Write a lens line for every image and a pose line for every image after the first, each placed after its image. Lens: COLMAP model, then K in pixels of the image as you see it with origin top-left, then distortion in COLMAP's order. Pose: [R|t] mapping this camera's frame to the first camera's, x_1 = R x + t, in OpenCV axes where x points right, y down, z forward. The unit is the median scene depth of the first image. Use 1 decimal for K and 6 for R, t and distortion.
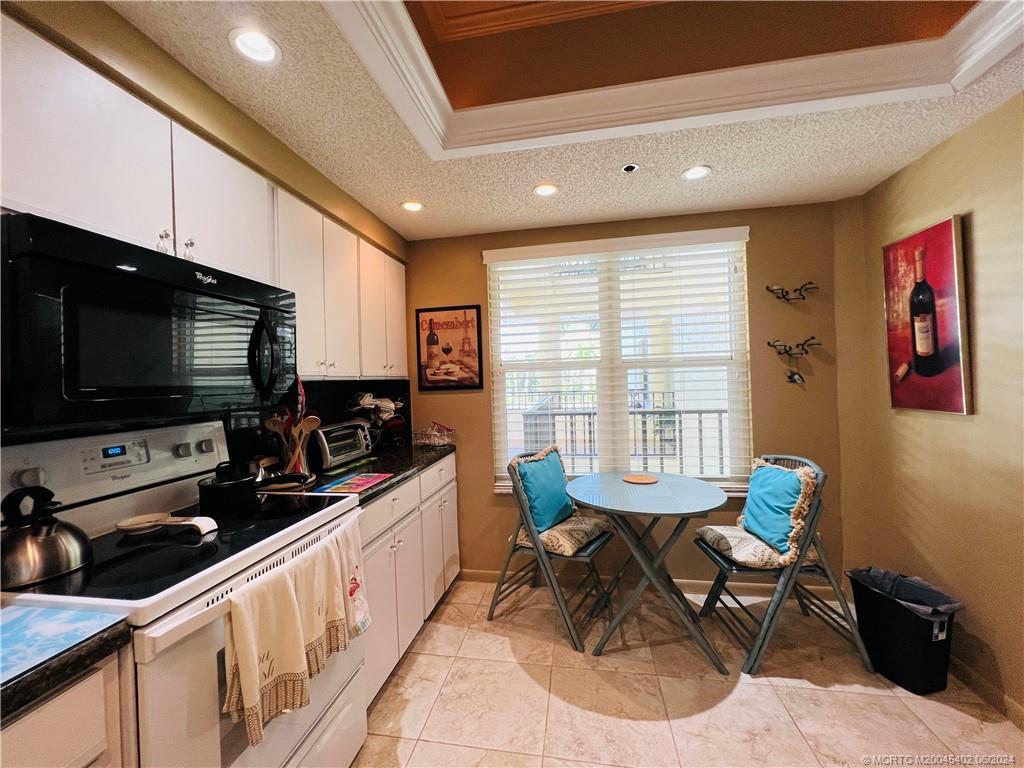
lens RADIAL K [[411.4, 0, 510.4], [0, 411.4, 382.5], [0, 0, 1]] dist [-0.003335, 0.000883]
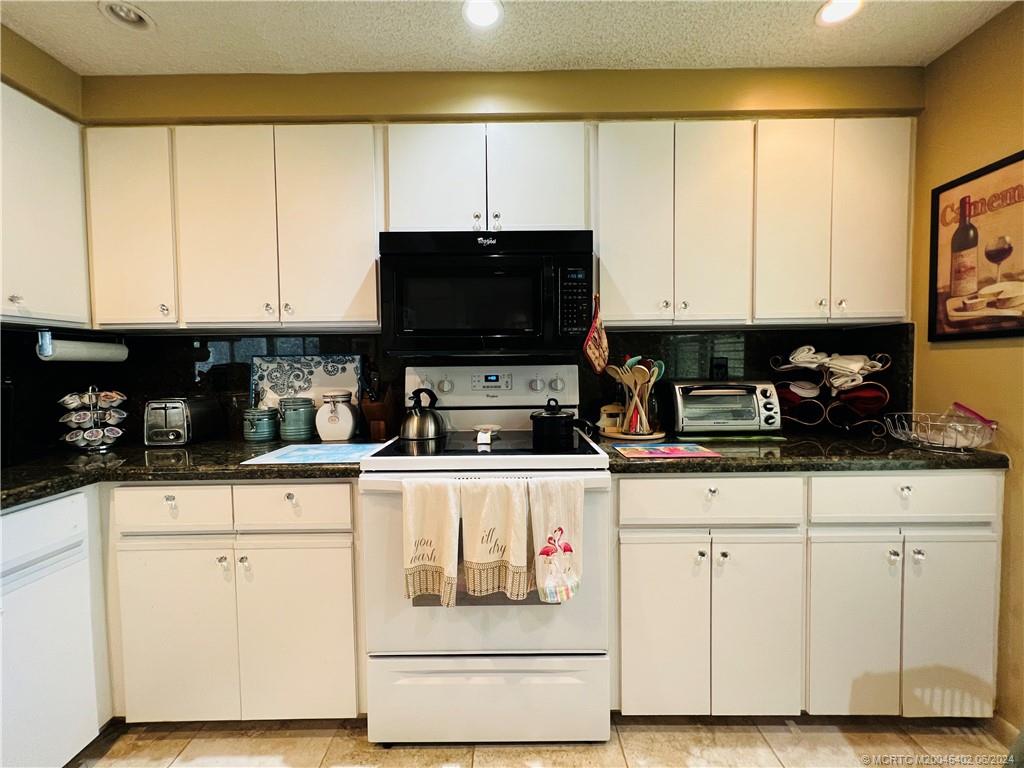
lens RADIAL K [[411.4, 0, 510.4], [0, 411.4, 382.5], [0, 0, 1]] dist [-0.003335, 0.000883]
pose [[0.169007, 0.067500, -0.983301, 0.239306], [-0.001081, 0.997664, 0.068301, 0.040093], [0.985614, -0.010480, 0.168685, 0.396690]]
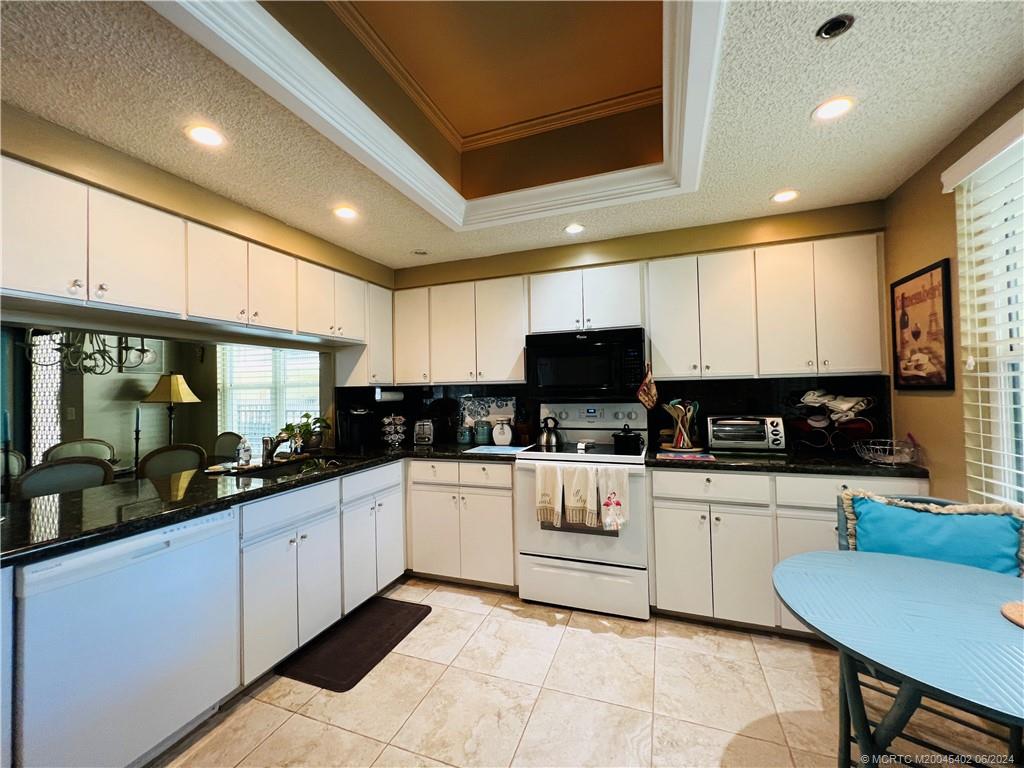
lens RADIAL K [[411.4, 0, 510.4], [0, 411.4, 382.5], [0, 0, 1]] dist [-0.003335, 0.000883]
pose [[-0.184324, 0.016284, -0.982731, 0.718730], [0.018492, 0.999743, 0.013097, -0.018593], [0.982692, -0.015758, -0.184578, 0.476326]]
